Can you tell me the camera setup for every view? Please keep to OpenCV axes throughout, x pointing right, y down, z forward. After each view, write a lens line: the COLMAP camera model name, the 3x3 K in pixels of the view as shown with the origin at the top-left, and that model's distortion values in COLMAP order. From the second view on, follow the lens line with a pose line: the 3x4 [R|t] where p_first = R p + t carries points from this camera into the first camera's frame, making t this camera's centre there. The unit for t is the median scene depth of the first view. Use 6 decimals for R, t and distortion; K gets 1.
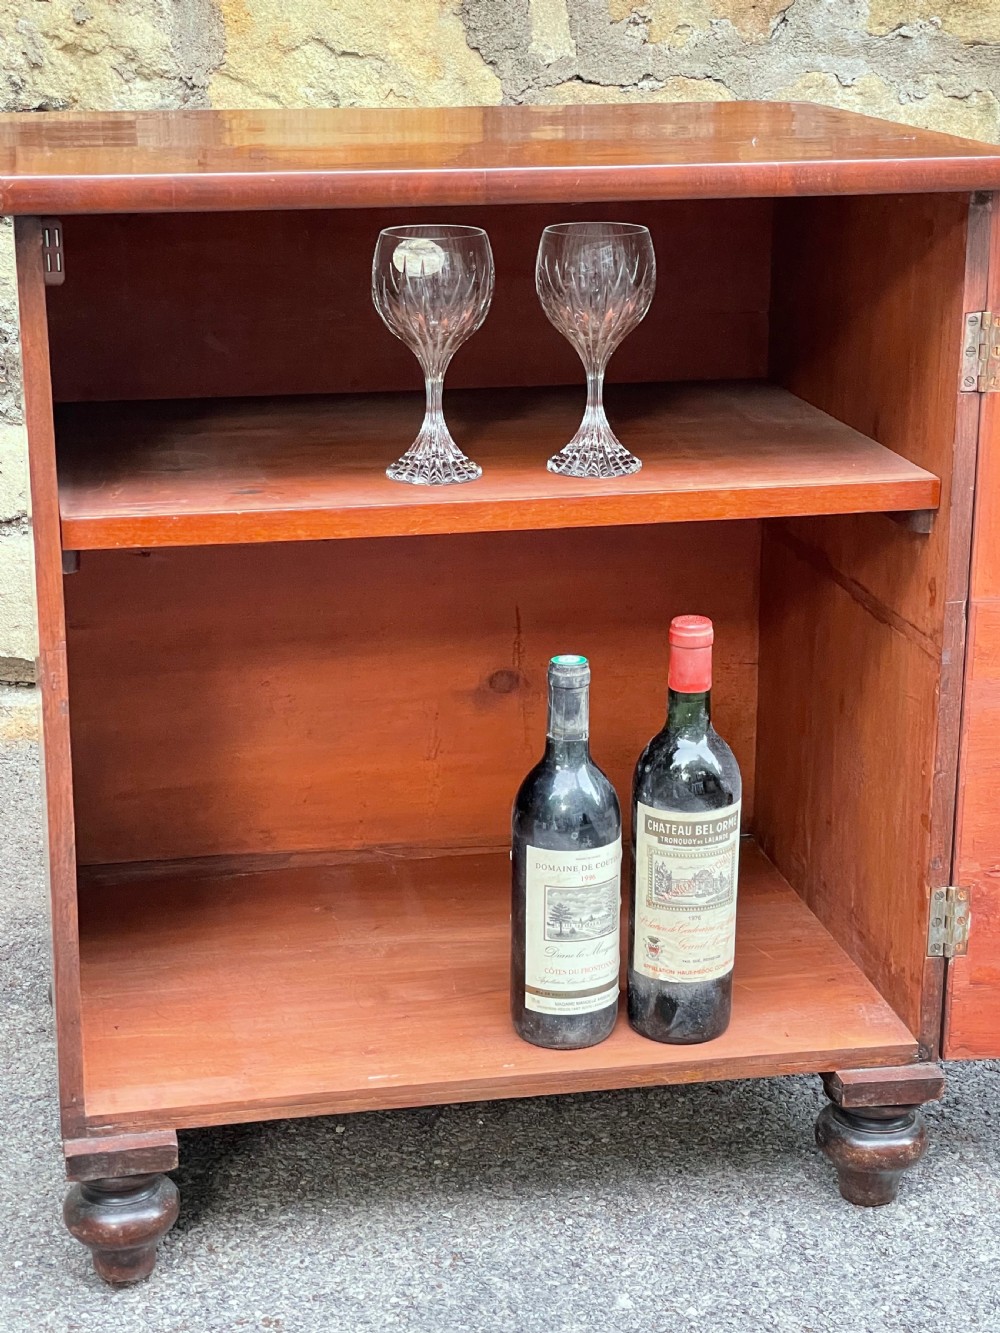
lens RADIAL K [[2482.5, 0, 496.1], [0, 2482.5, 663.0], [0, 0, 1]] dist [0.075182, 0.000000]
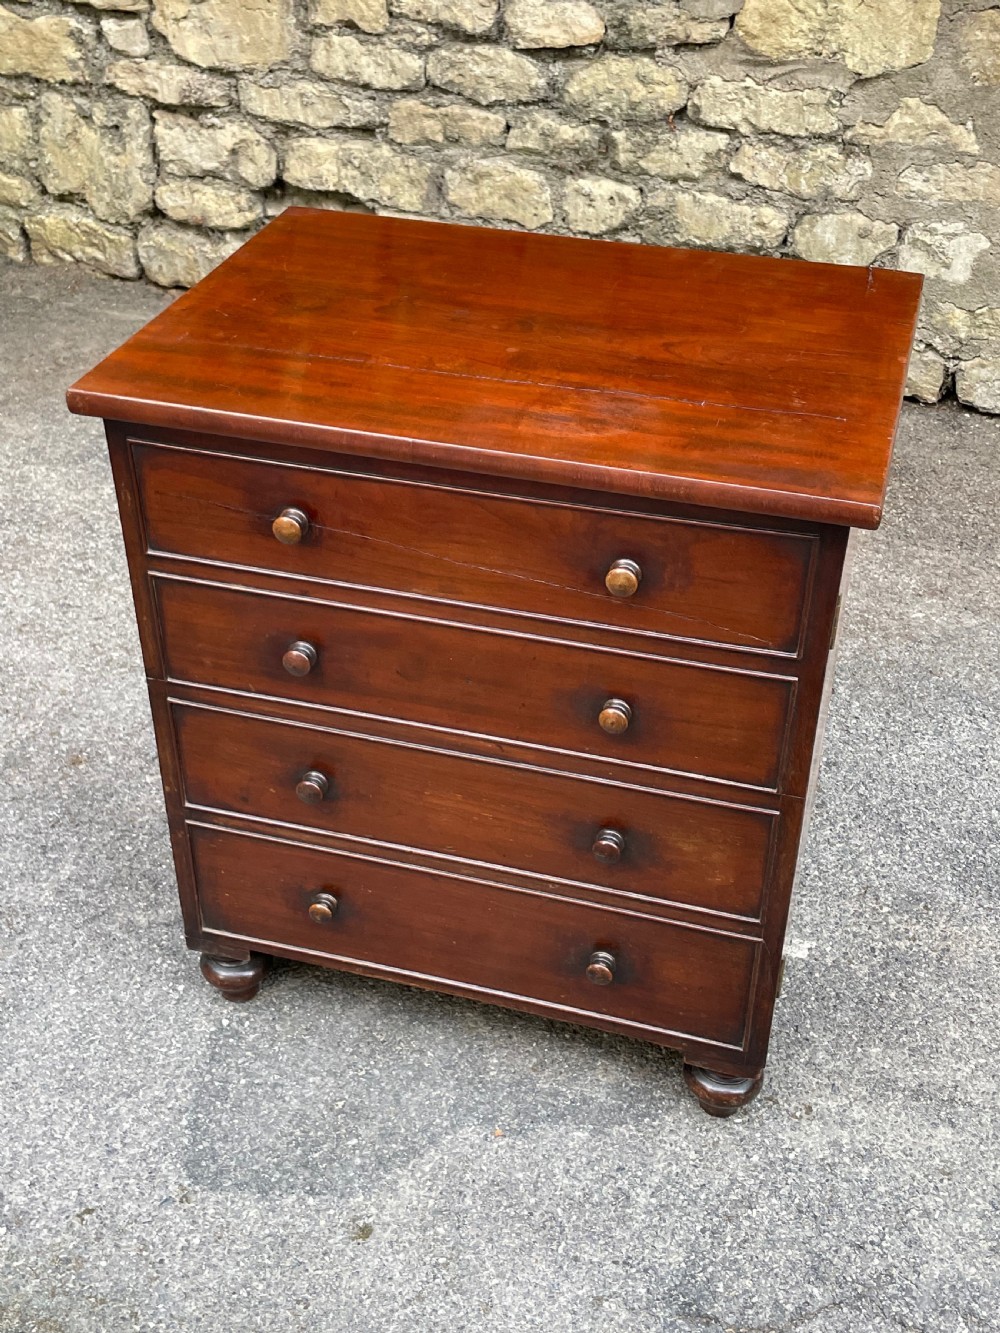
lens RADIAL K [[1555.2, 0, 492.1], [0, 1555.2, 656.8], [0, 0, 1]] dist [0.042641, 0.000000]
pose [[0.835793, 0.334639, -0.435278, 0.466745], [-0.177430, 0.914875, 0.362660, -0.255512], [0.519585, -0.225878, 0.824021, 0.026928]]
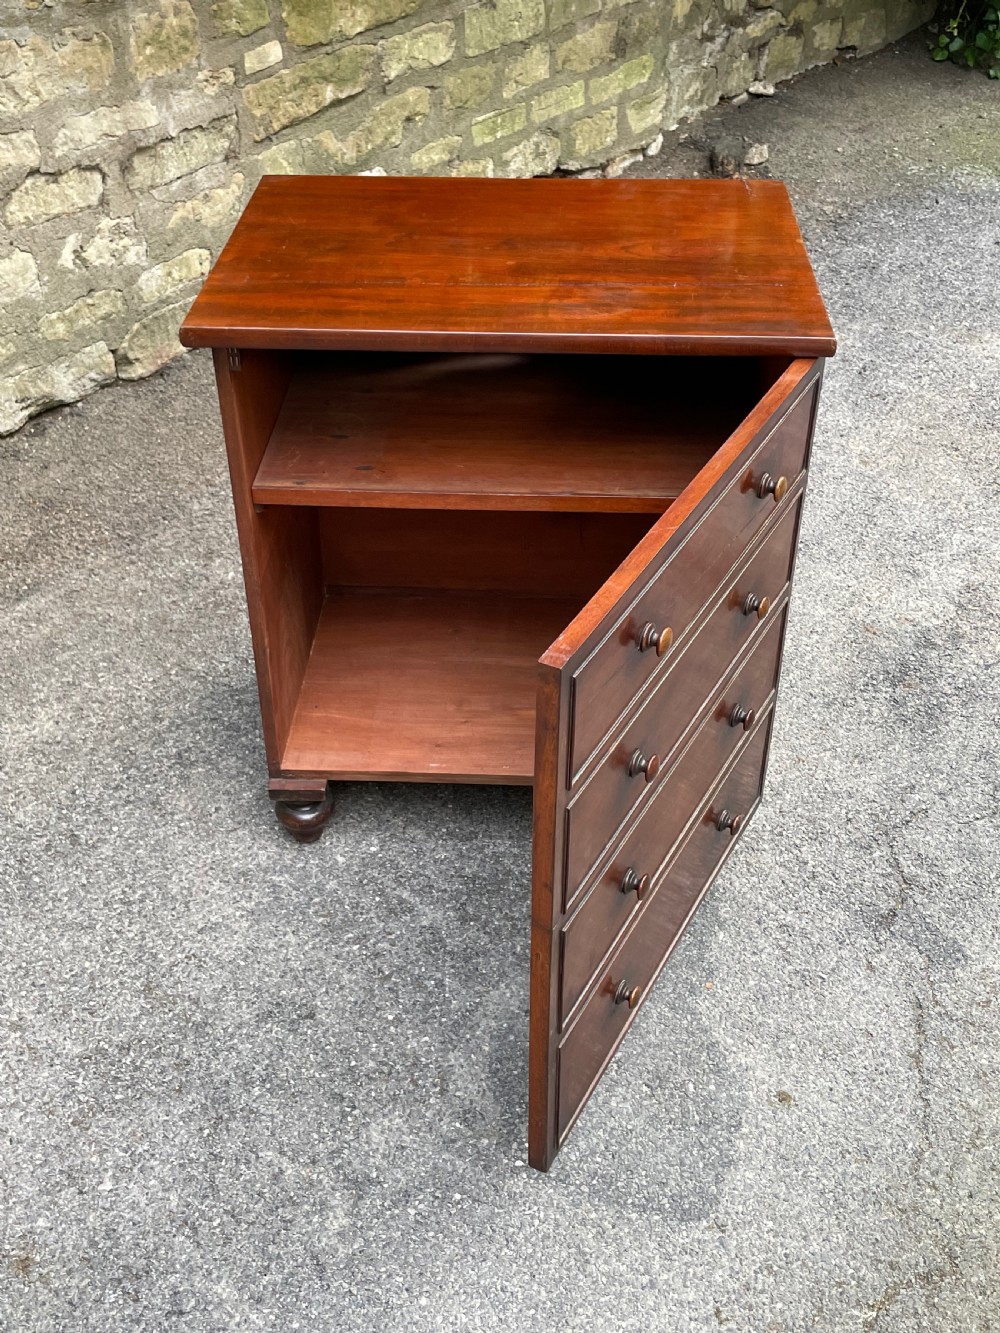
lens RADIAL K [[1443.3, 0, 502.9], [0, 1443.3, 668.8], [0, 0, 1]] dist [0.033420, 0.000000]
pose [[0.779183, -0.377094, 0.500673, -0.341543], [0.180870, 0.900072, 0.396430, -0.289857], [-0.600133, -0.218335, 0.769526, 0.079148]]
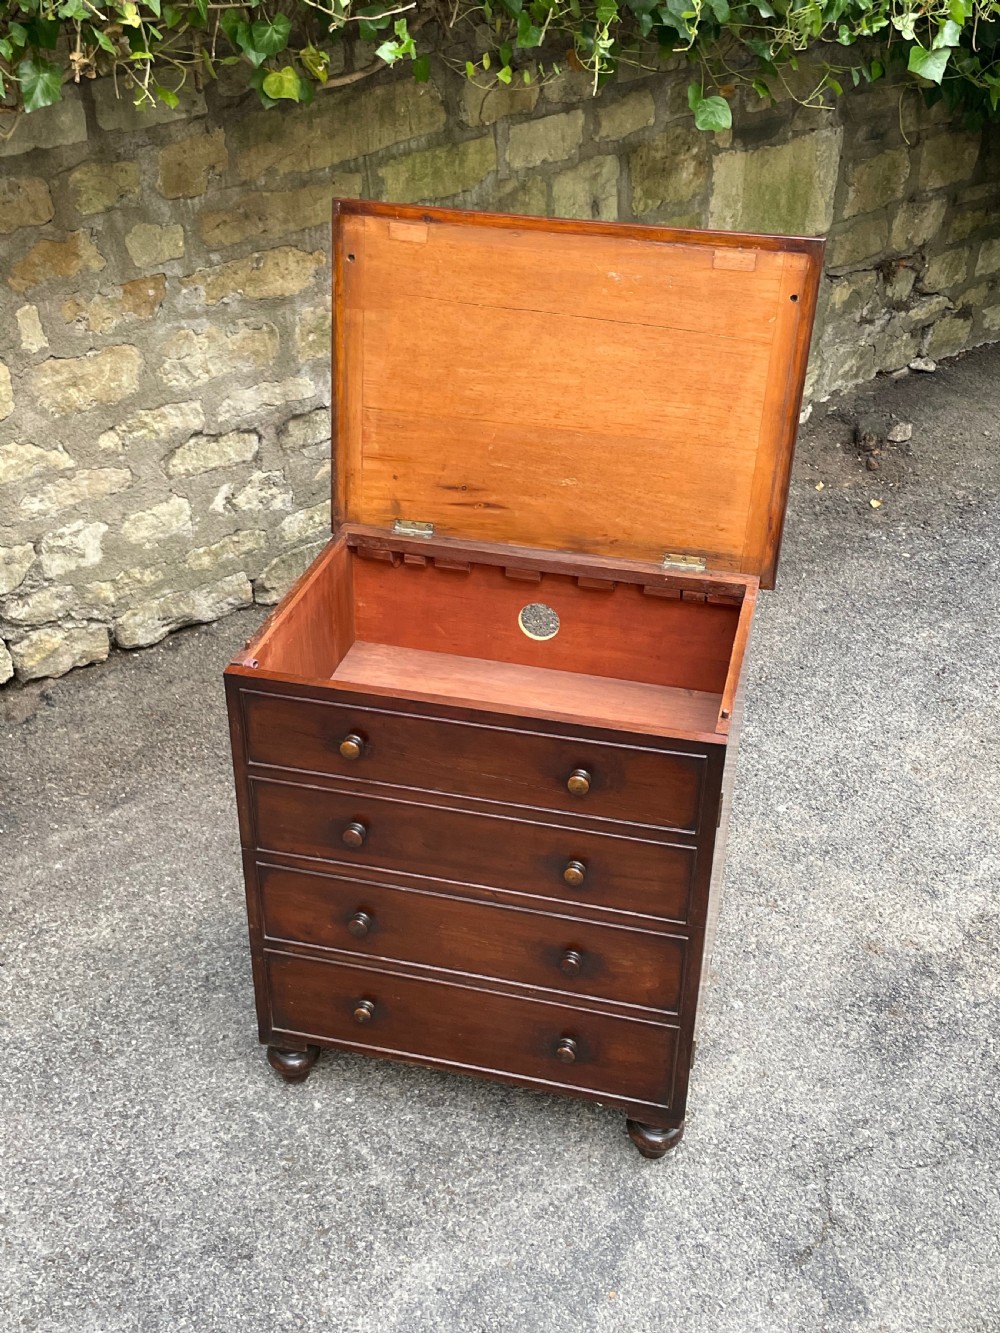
lens RADIAL K [[1443.3, 0, 501.3], [0, 1443.3, 656.8], [0, 0, 1]] dist [0.033420, 0.000000]
pose [[0.886877, -0.223080, 0.404580, -0.216862], [0.113642, 0.954131, 0.276982, -0.421899], [-0.447812, -0.199671, 0.871548, -0.083737]]
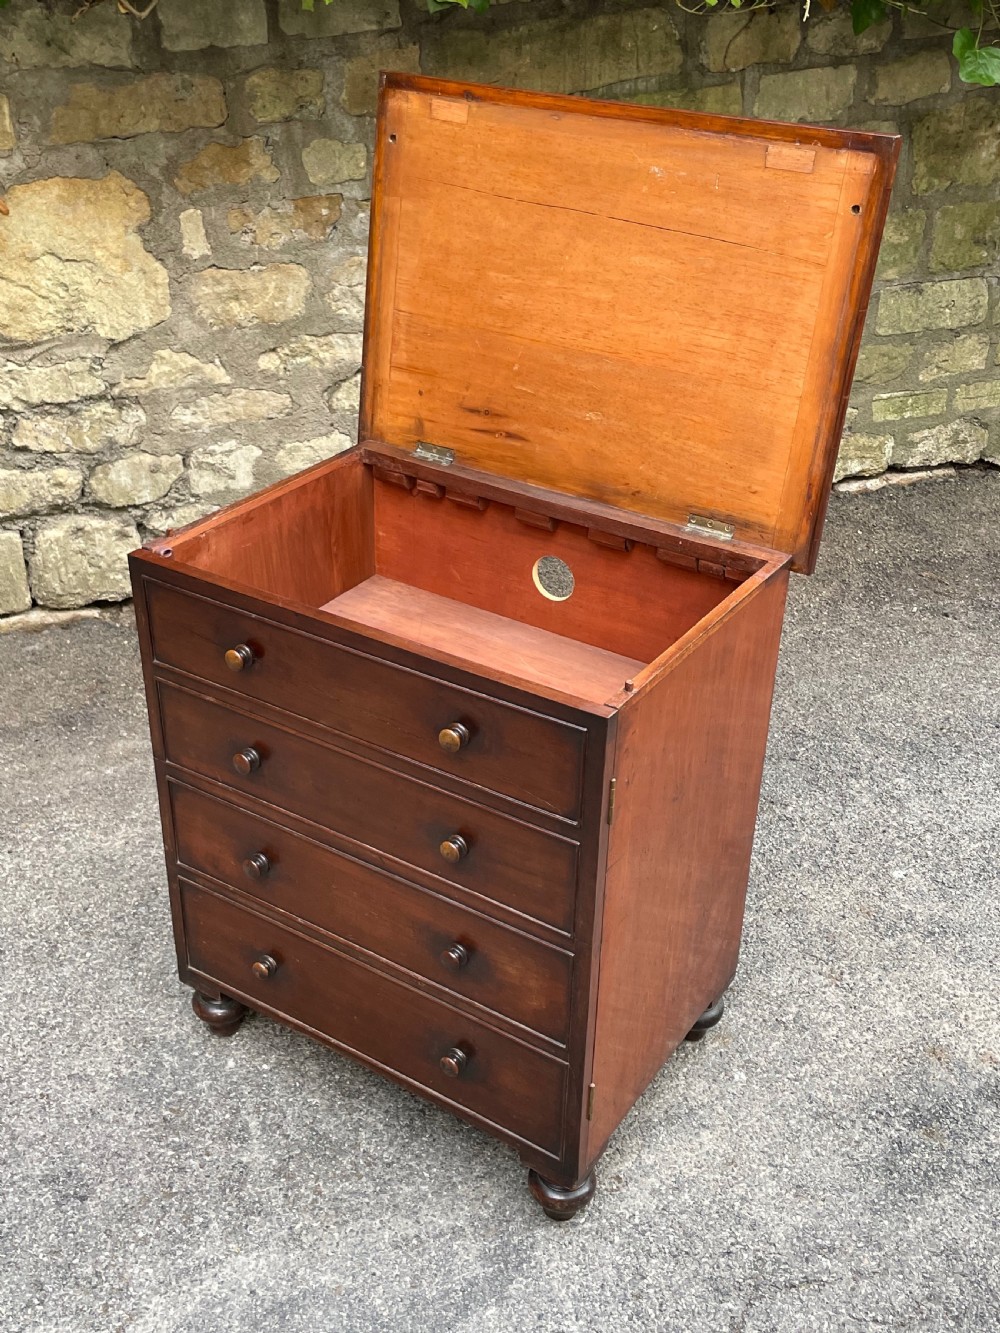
lens RADIAL K [[1443.3, 0, 502.6], [0, 1443.3, 661.3], [0, 0, 1]] dist [0.033420, 0.000000]
pose [[0.989014, -0.052476, 0.138197, 0.115883], [0.019130, 0.972443, 0.232354, -0.299752], [-0.146582, -0.227158, 0.962763, -0.059239]]
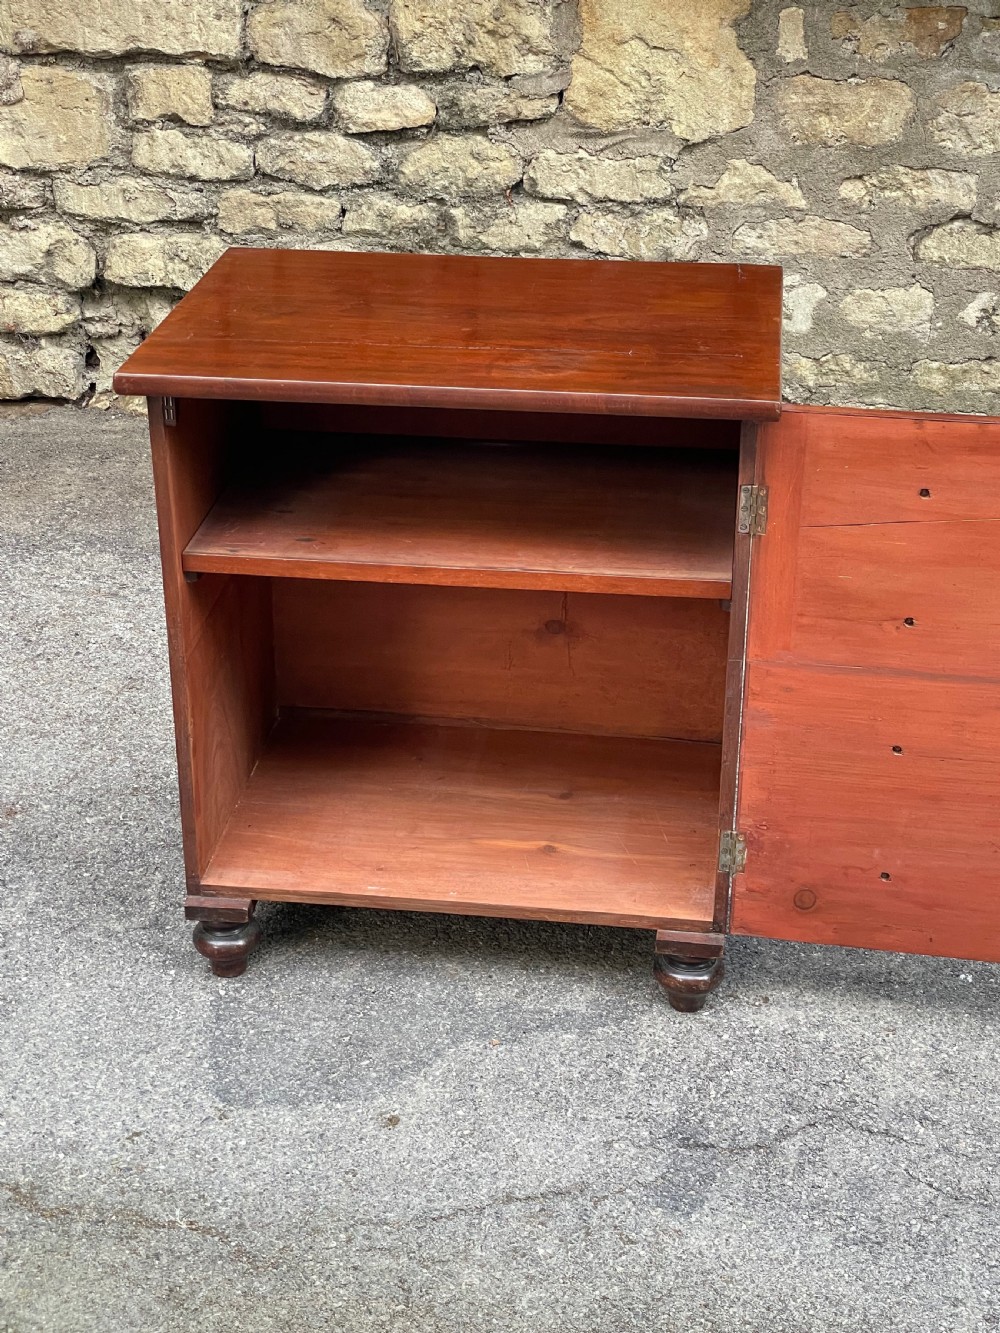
lens RADIAL K [[2058.7, 0, 493.8], [0, 2058.7, 679.9], [0, 0, 1]] dist [0.076557, 0.000000]
pose [[0.911572, 0.203406, -0.357298, 0.587854], [-0.132235, 0.967918, 0.213654, -0.181646], [0.389294, -0.147513, 0.909225, -0.441469]]
